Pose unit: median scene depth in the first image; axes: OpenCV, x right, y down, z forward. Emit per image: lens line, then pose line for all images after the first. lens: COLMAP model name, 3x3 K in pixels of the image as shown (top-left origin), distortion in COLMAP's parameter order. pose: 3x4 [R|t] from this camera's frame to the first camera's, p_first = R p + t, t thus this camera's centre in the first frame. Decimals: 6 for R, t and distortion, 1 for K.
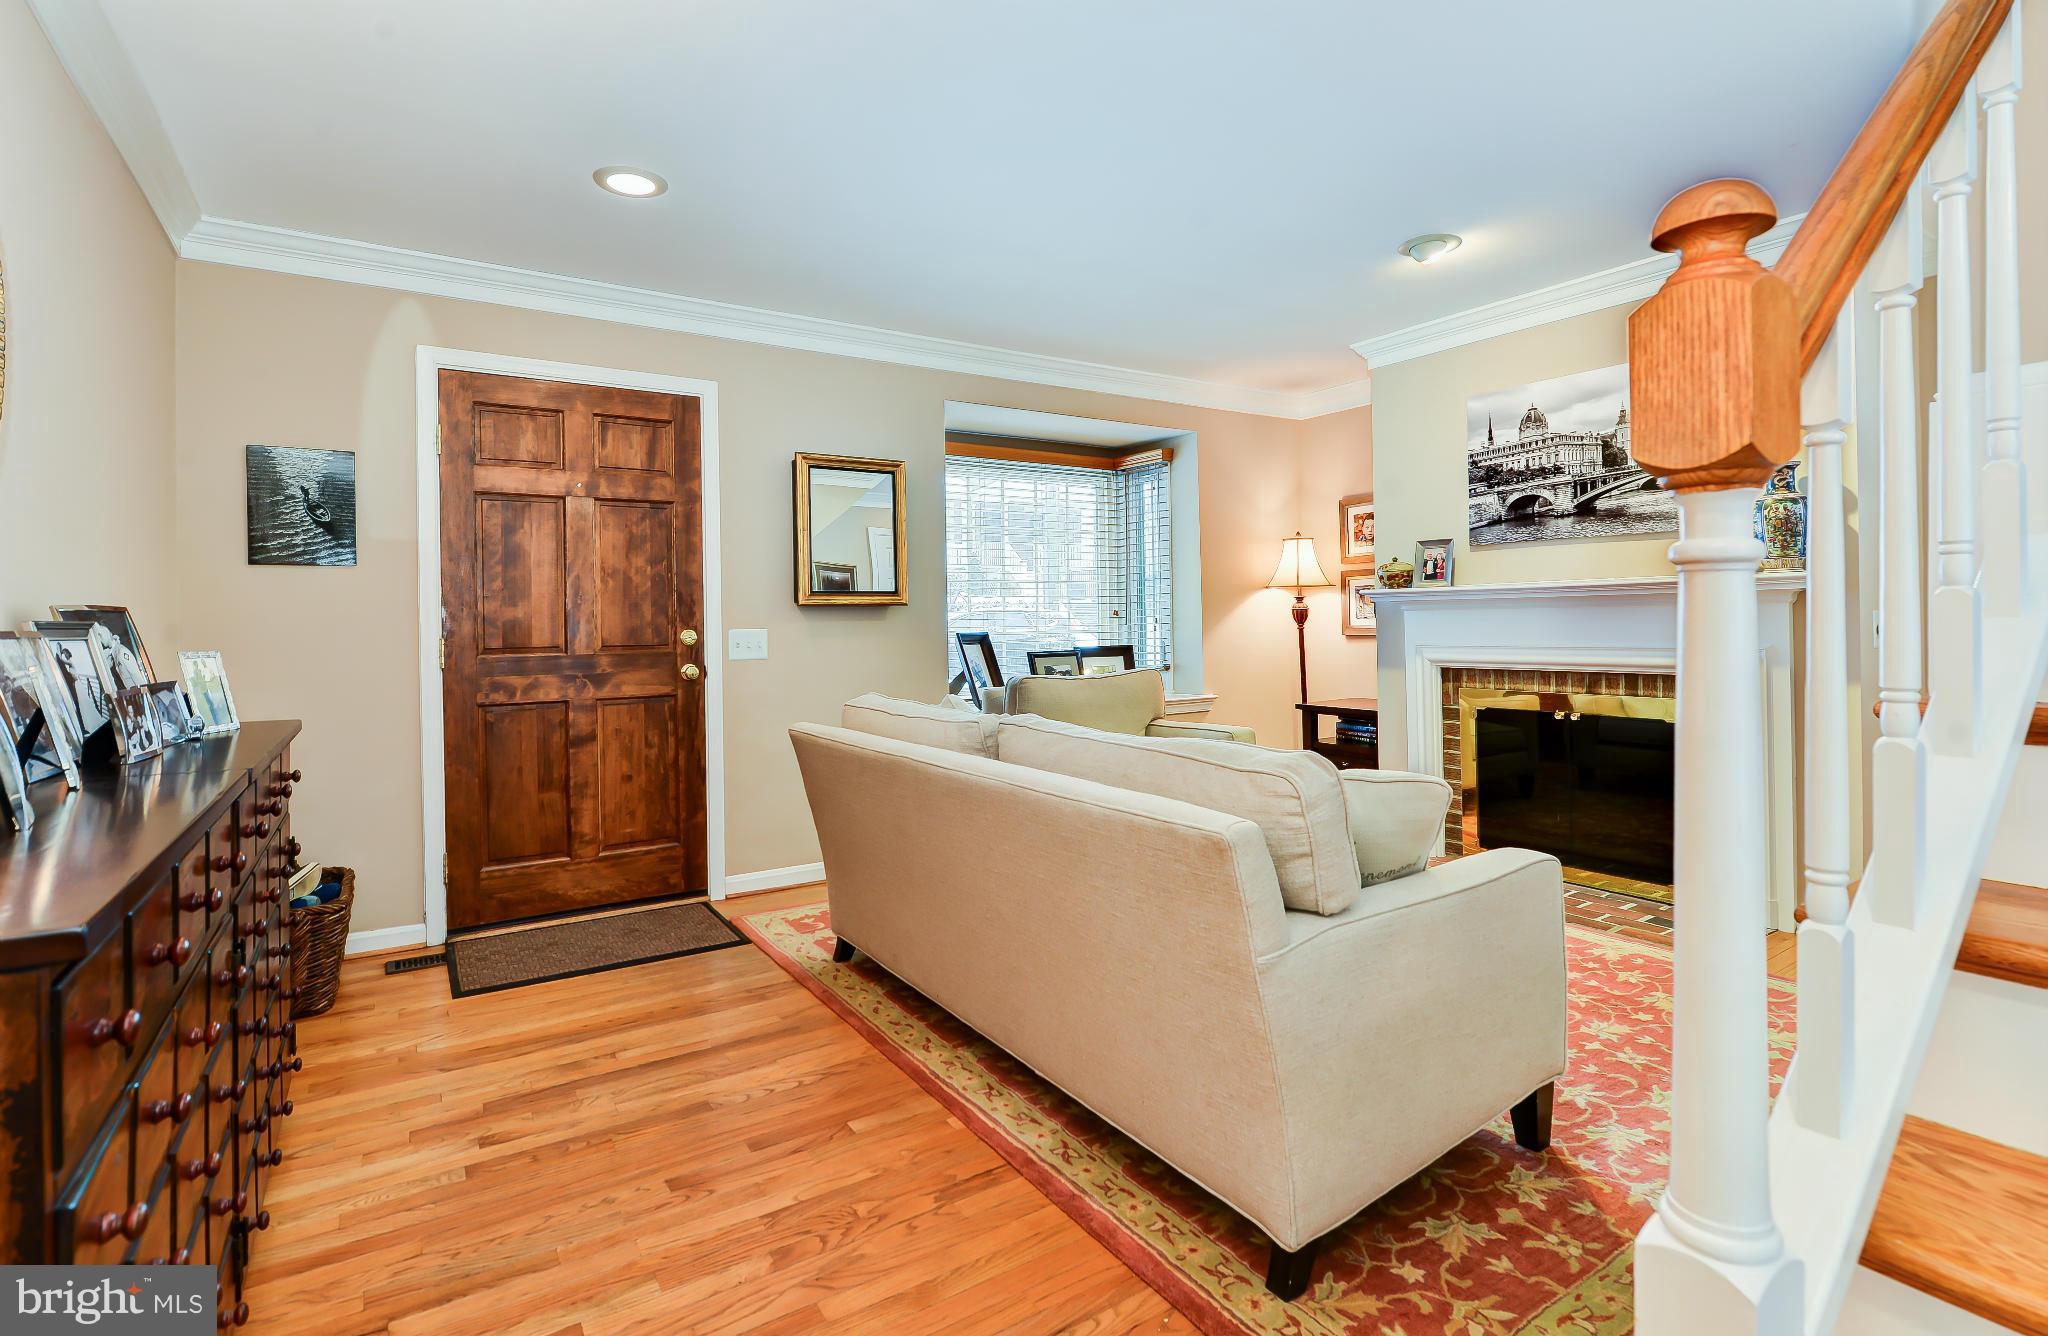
lens RADIAL K [[960.0, 0, 1033.3], [0, 960.0, 621.9], [0, 0, 1]] dist [-0.009171, -0.000105]
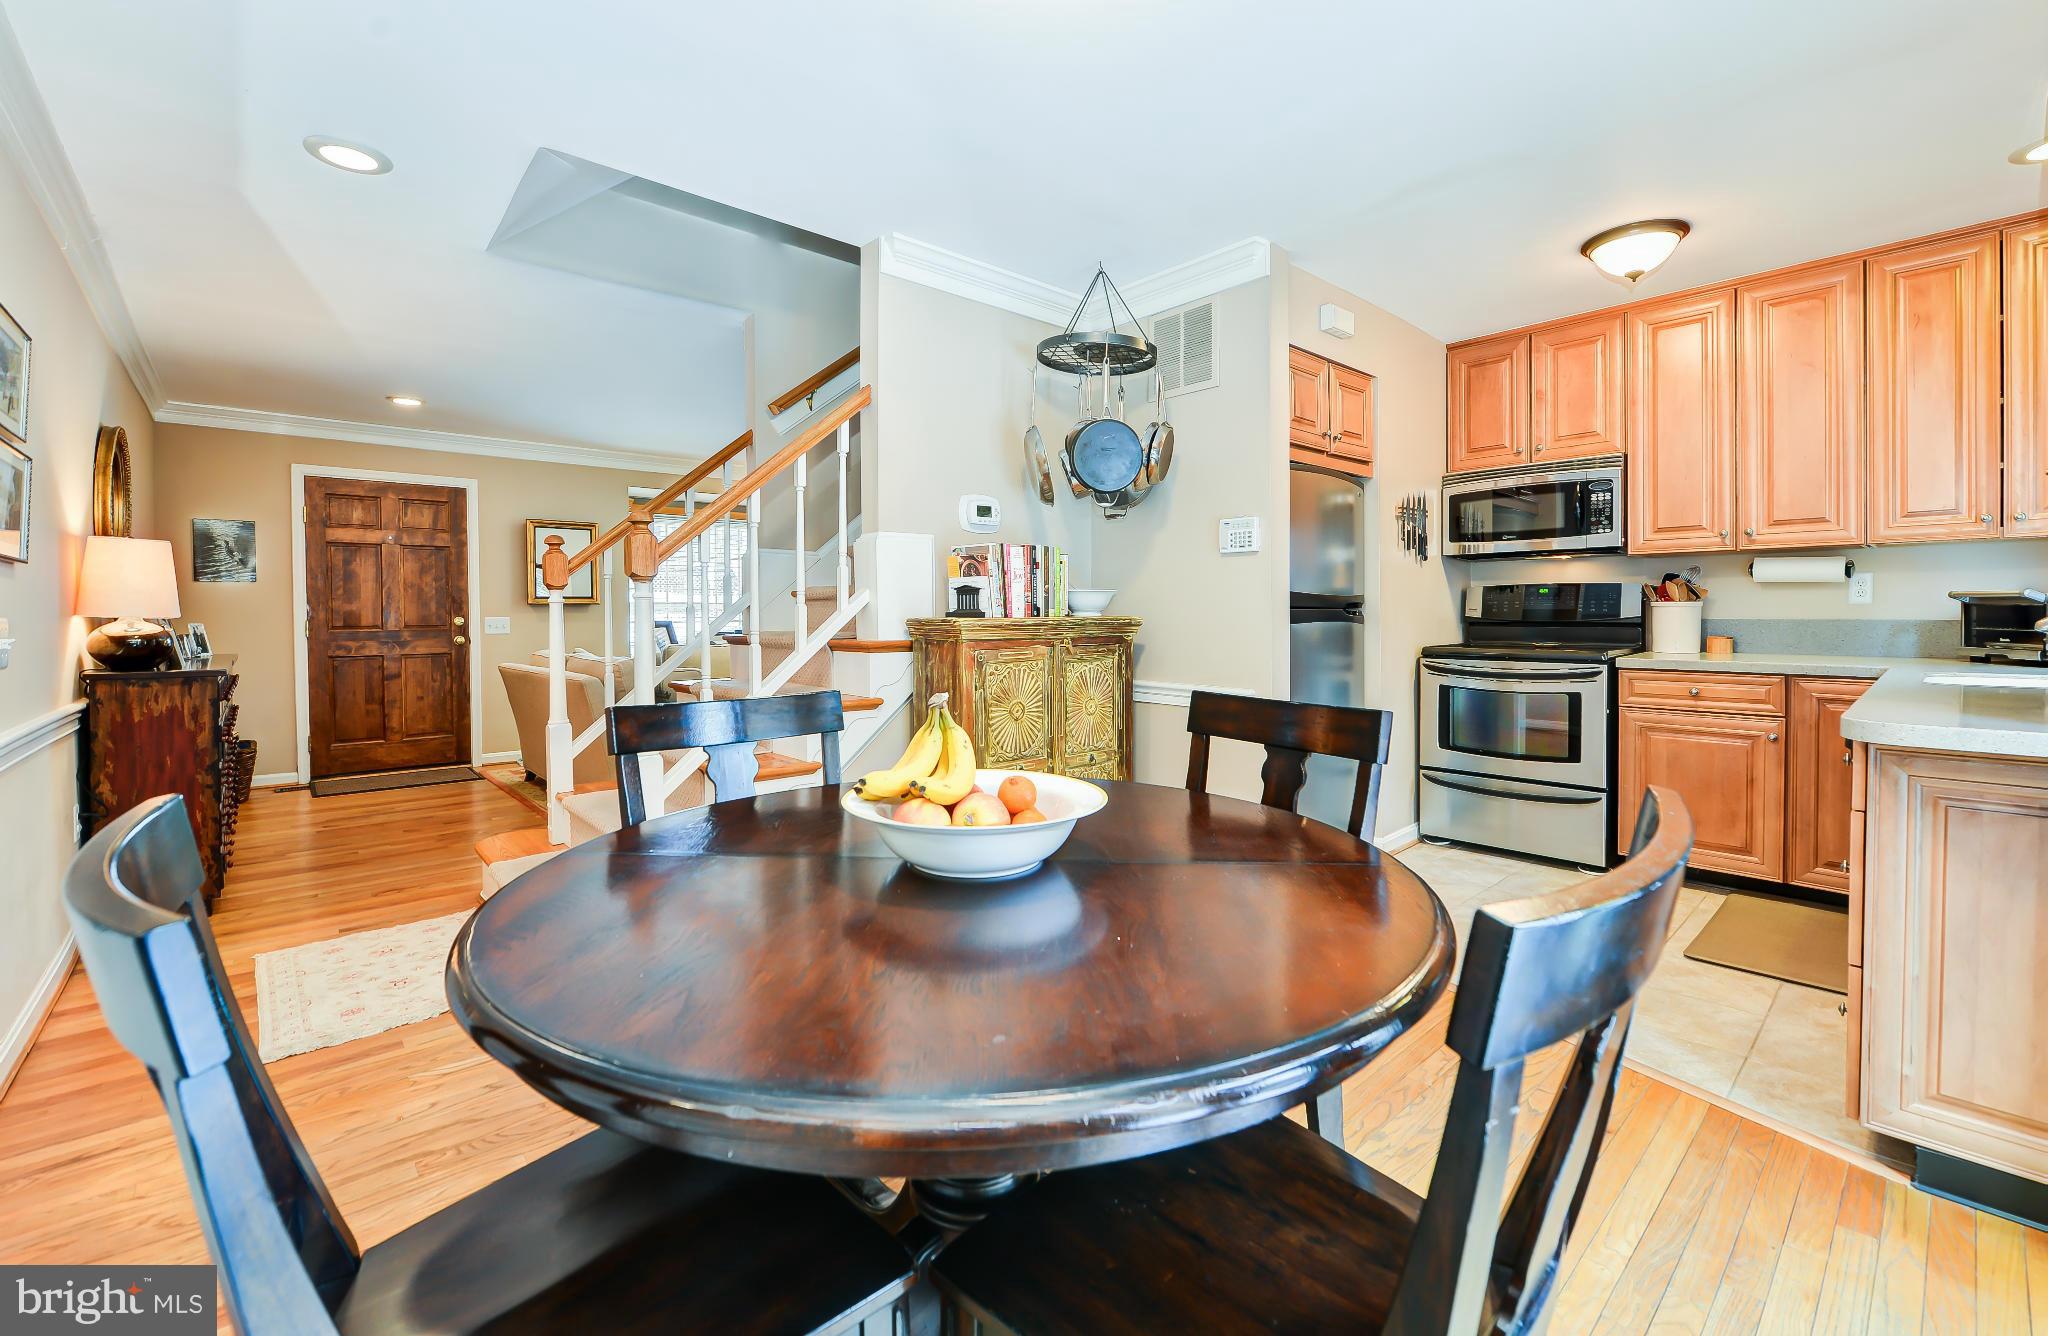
lens RADIAL K [[845.1, 0, 1029.7], [0, 845.1, 624.0], [0, 0, 1]] dist [-0.007815, -0.000081]
pose [[0.987690, 0.004221, 0.156366, 0.469153], [-0.005977, 0.999924, 0.010761, -0.002549], [-0.156309, -0.011563, 0.987641, -0.759707]]
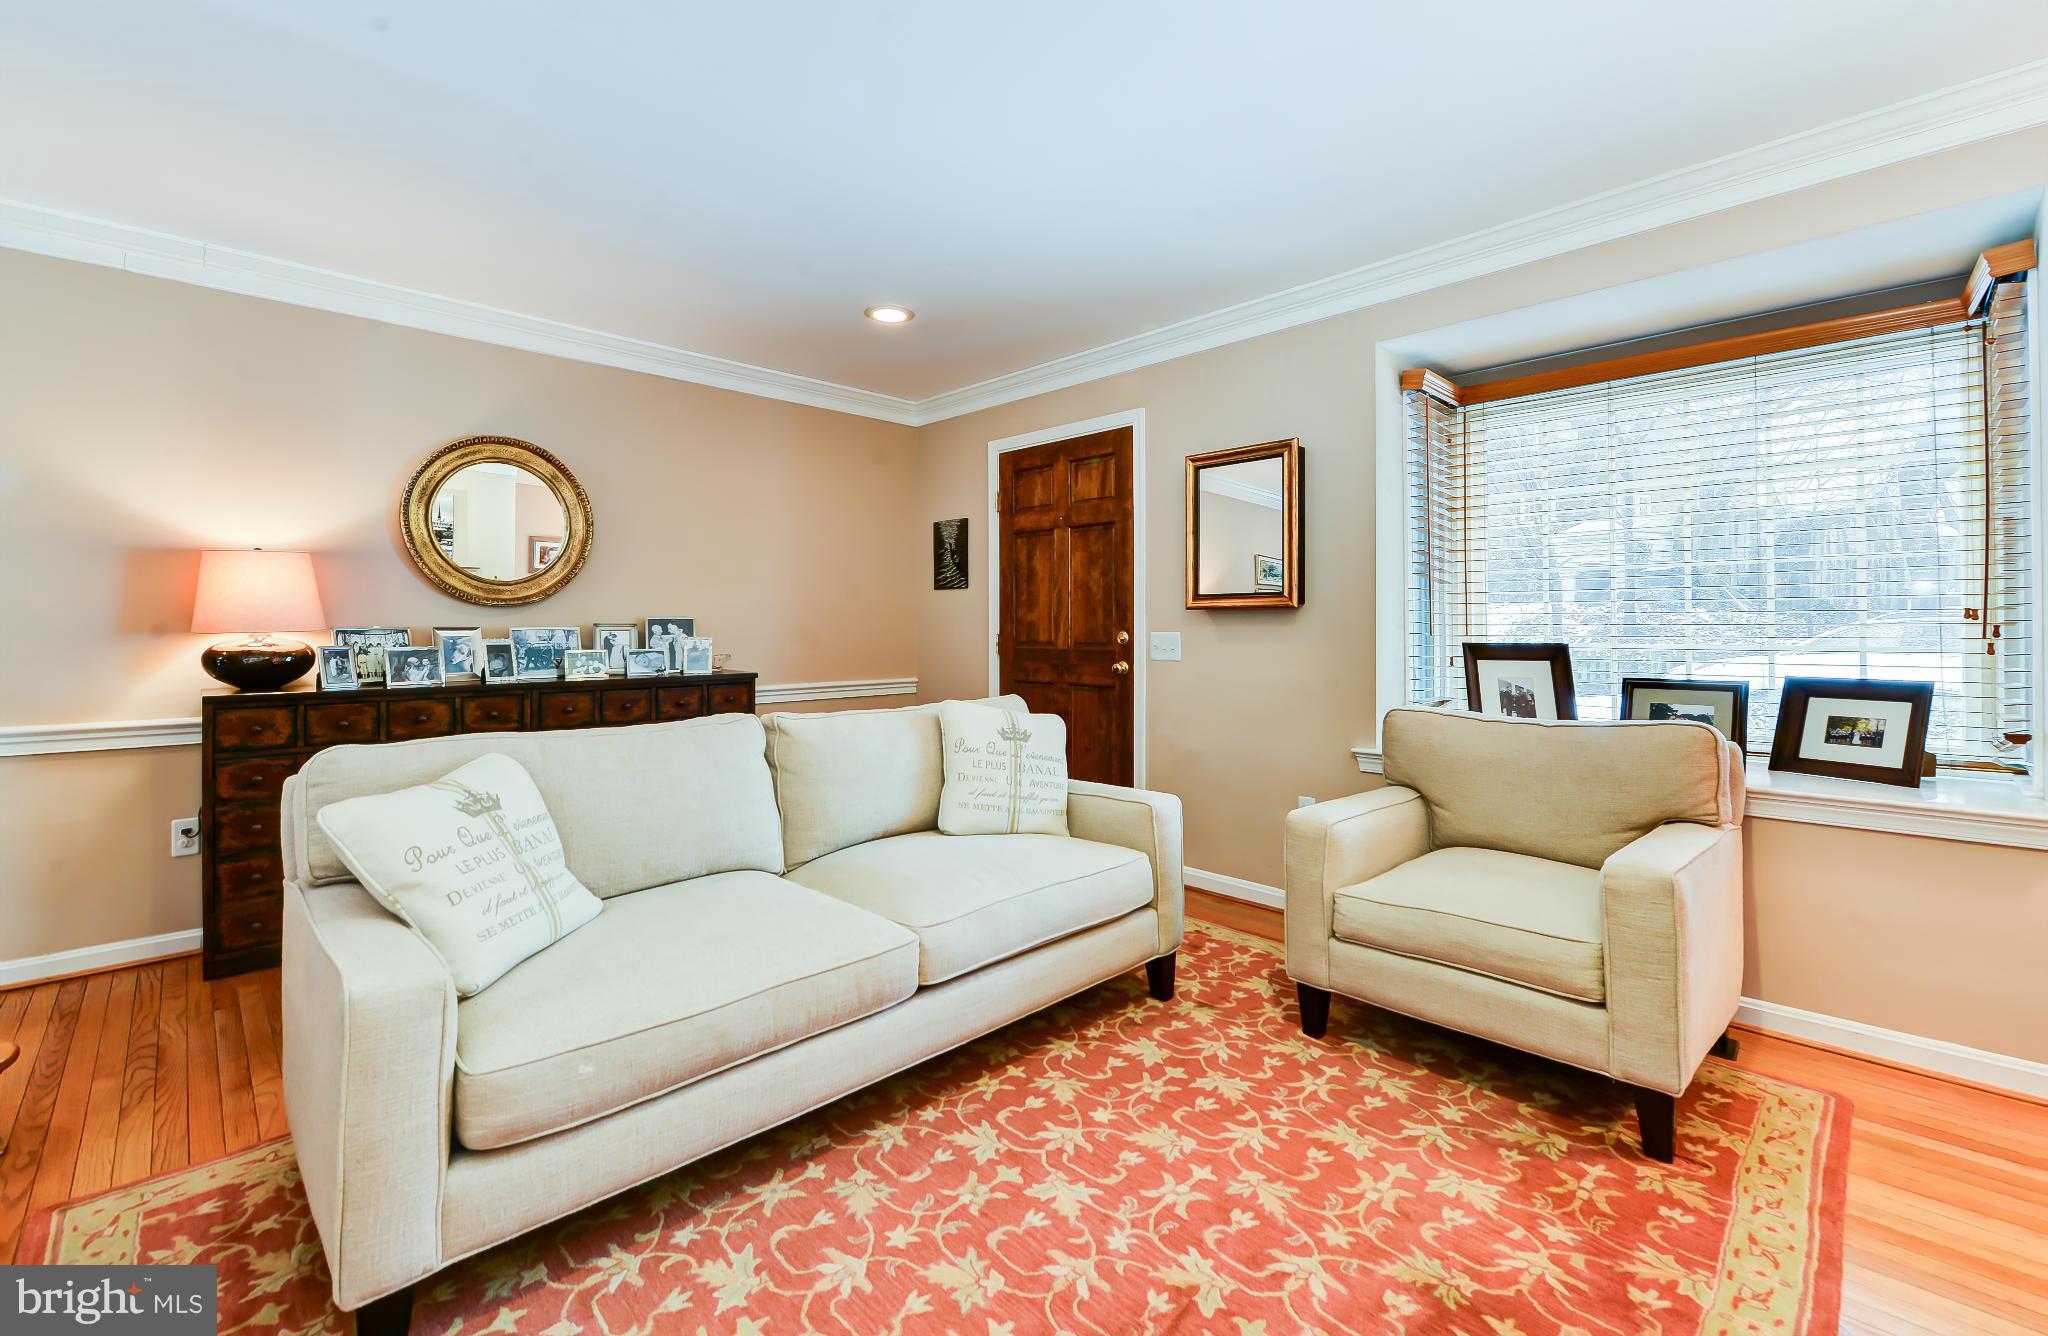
lens RADIAL K [[860.8, 0, 1031.4], [0, 860.8, 625.1], [0, 0, 1]] dist [-0.009270, -0.000616]
pose [[0.197589, 0.012742, -0.980202, 0.645202], [-0.002646, 0.999919, 0.012465, -0.012206], [0.980281, 0.000131, 0.197607, 0.707886]]
